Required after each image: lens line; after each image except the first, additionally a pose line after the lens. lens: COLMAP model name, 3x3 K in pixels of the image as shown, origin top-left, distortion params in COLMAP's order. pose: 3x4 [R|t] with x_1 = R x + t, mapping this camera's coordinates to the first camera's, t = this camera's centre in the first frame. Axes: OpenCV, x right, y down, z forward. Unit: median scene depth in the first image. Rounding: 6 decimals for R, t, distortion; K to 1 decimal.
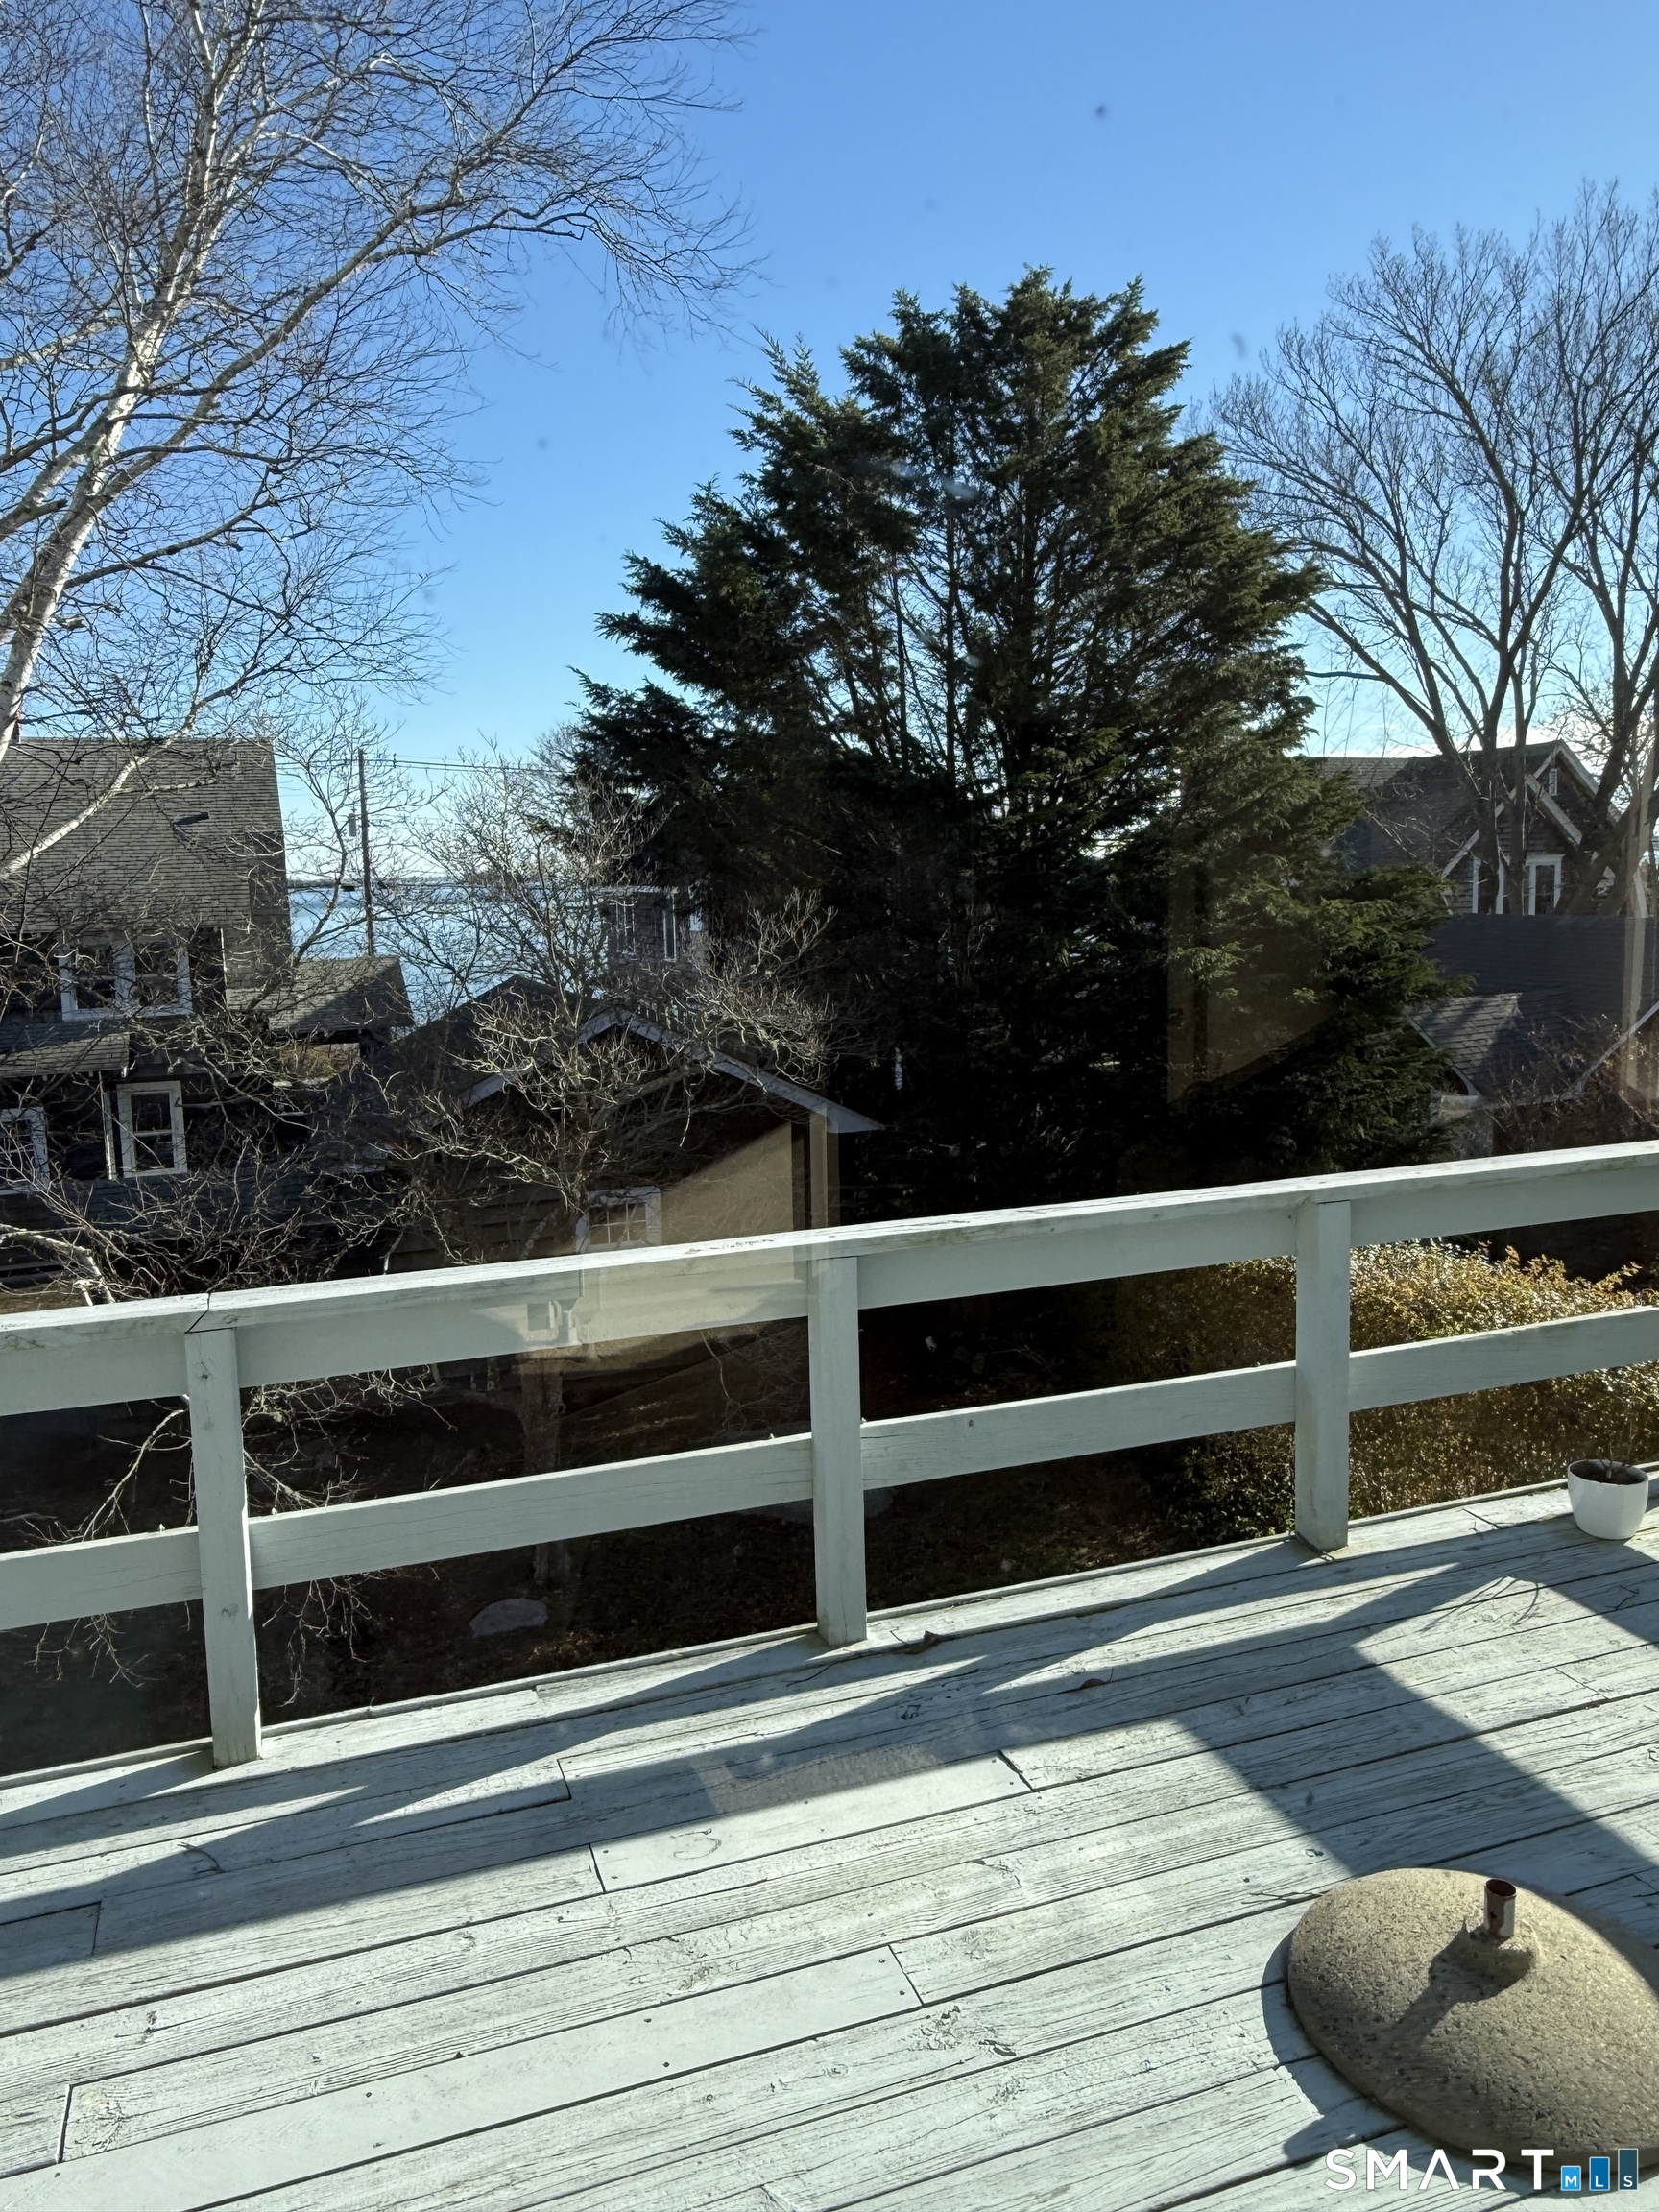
lens RADIAL K [[1629.5, 0, 829.5], [0, 1629.5, 1106.0], [0, 0, 1]] dist [0.001136, 0.001046]
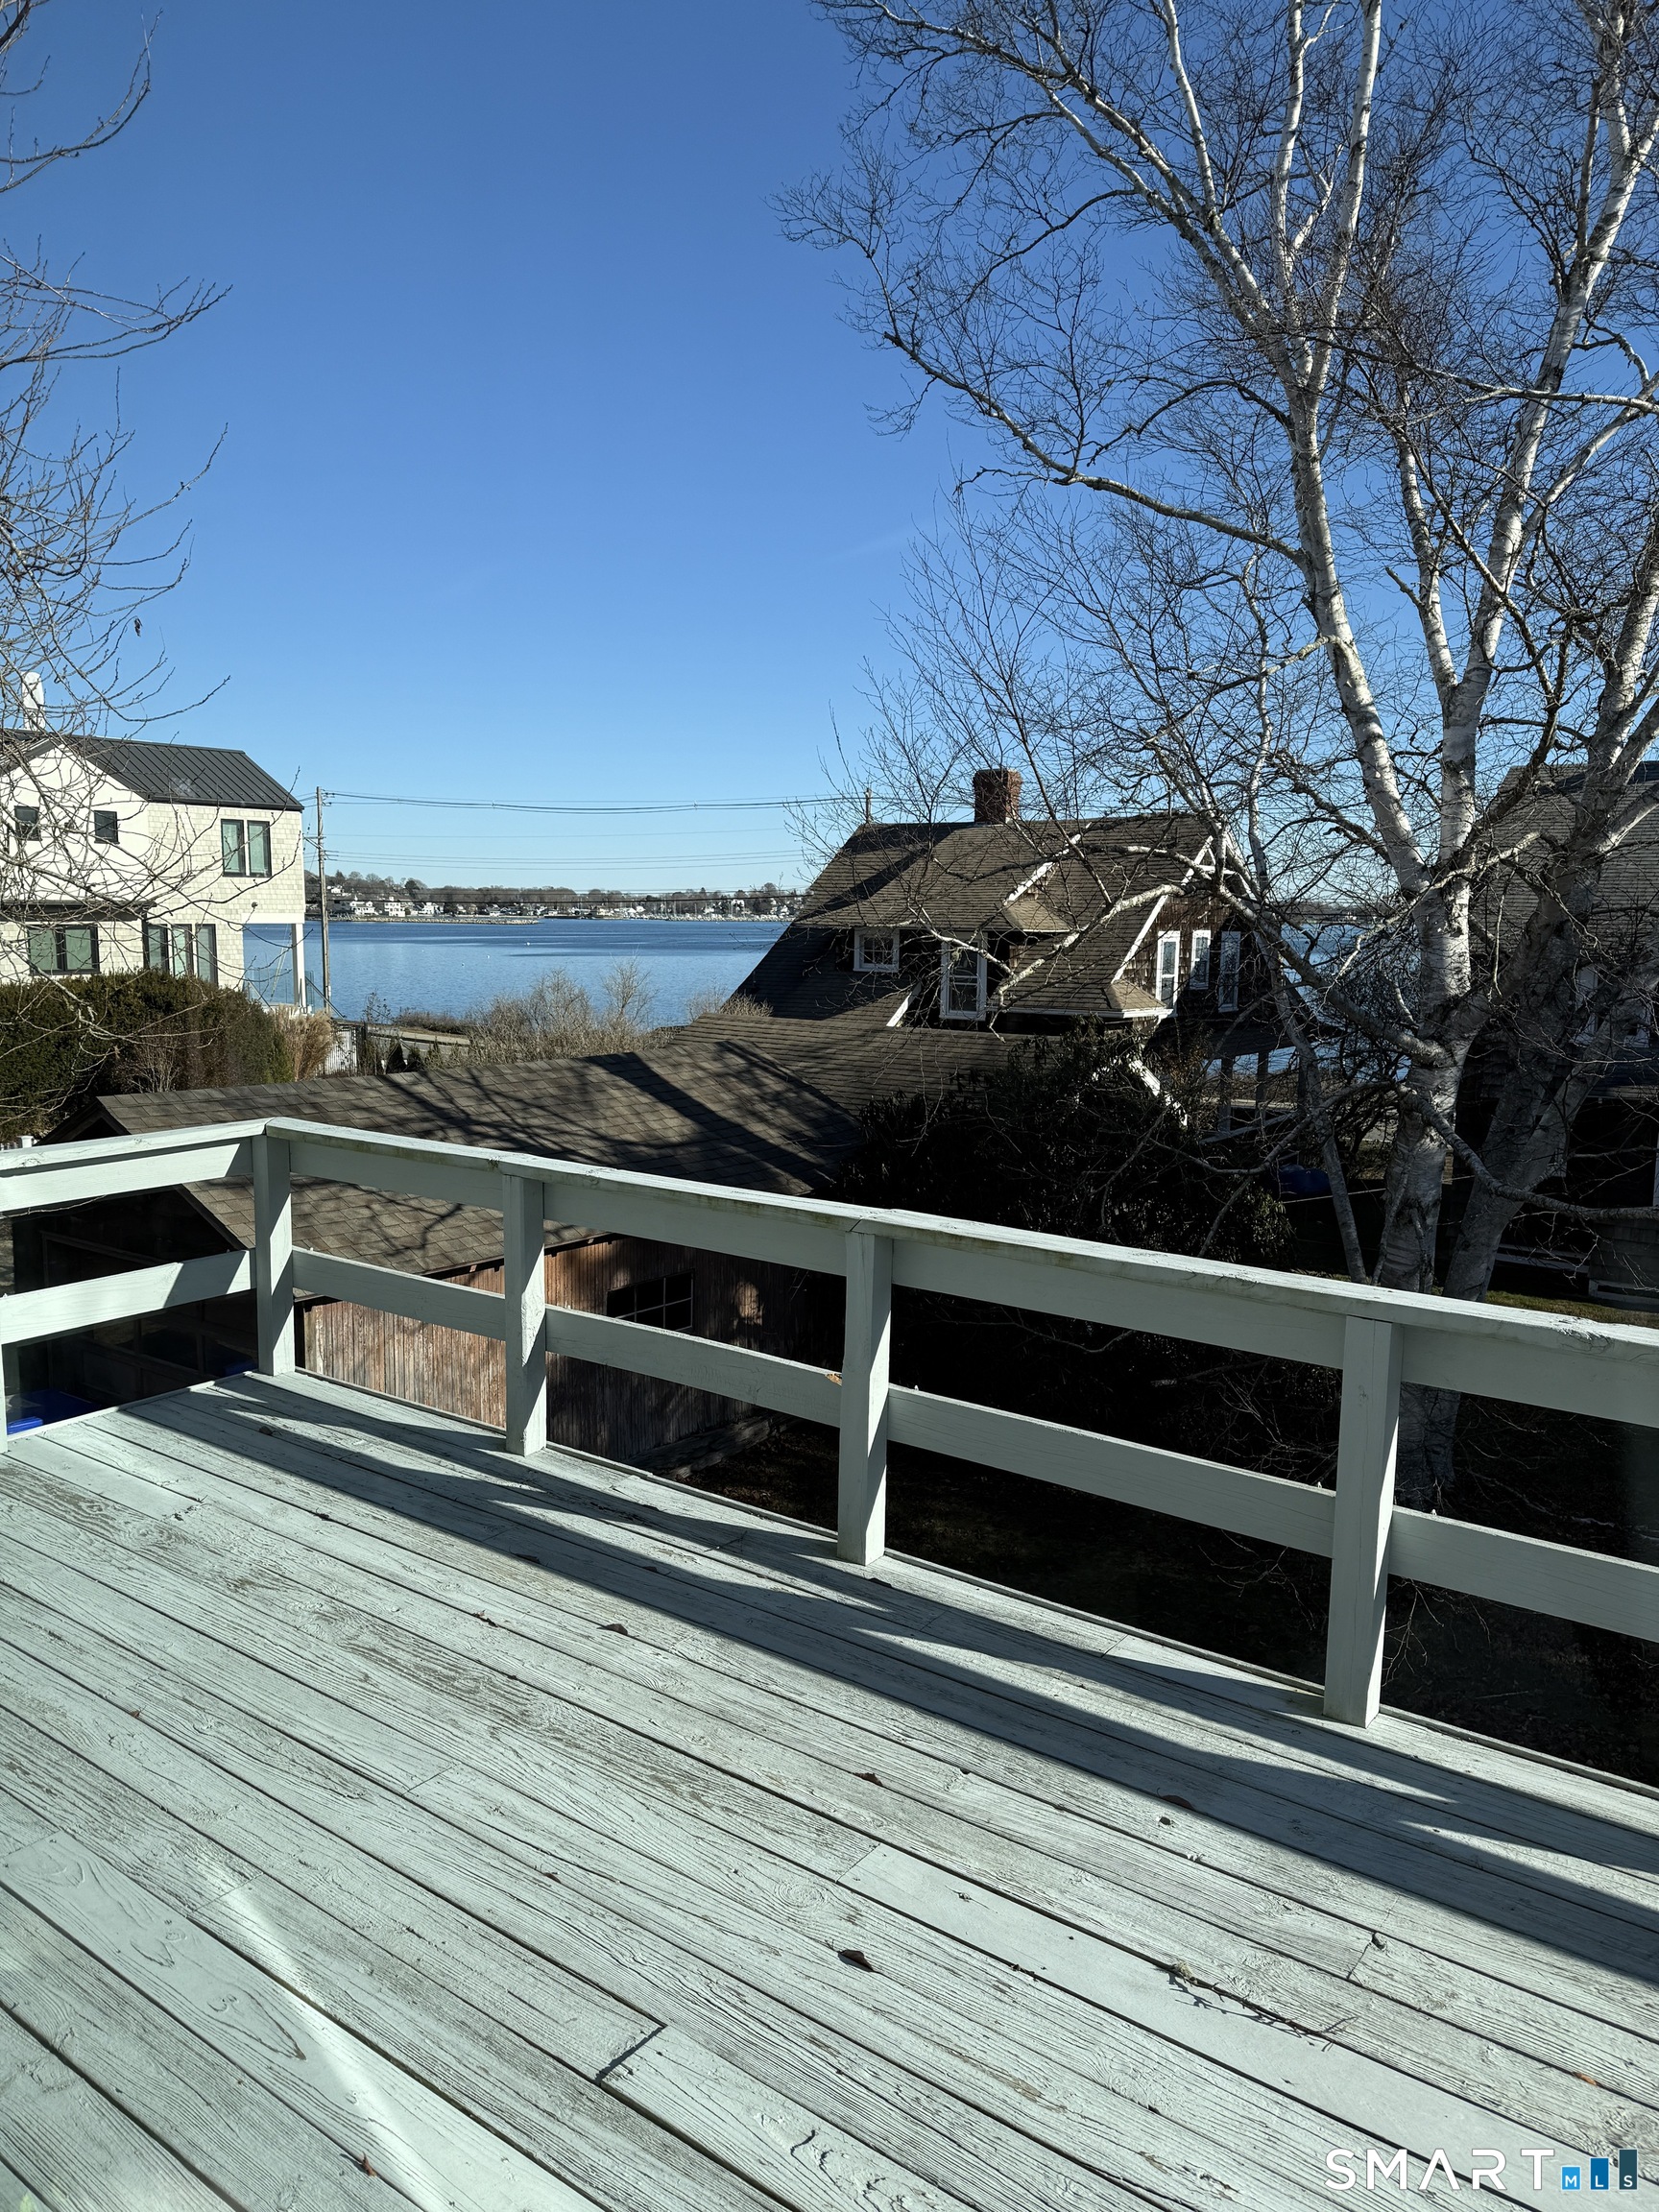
lens RADIAL K [[1546.4, 0, 829.5], [0, 1546.4, 1106.0], [0, 0, 1]] dist [0.063337, -0.074320]
pose [[0.549905, 0.136849, -0.823940, 0.552226], [-0.148782, 0.986758, 0.064593, -0.038205], [0.821869, 0.087068, 0.562984, 0.208005]]
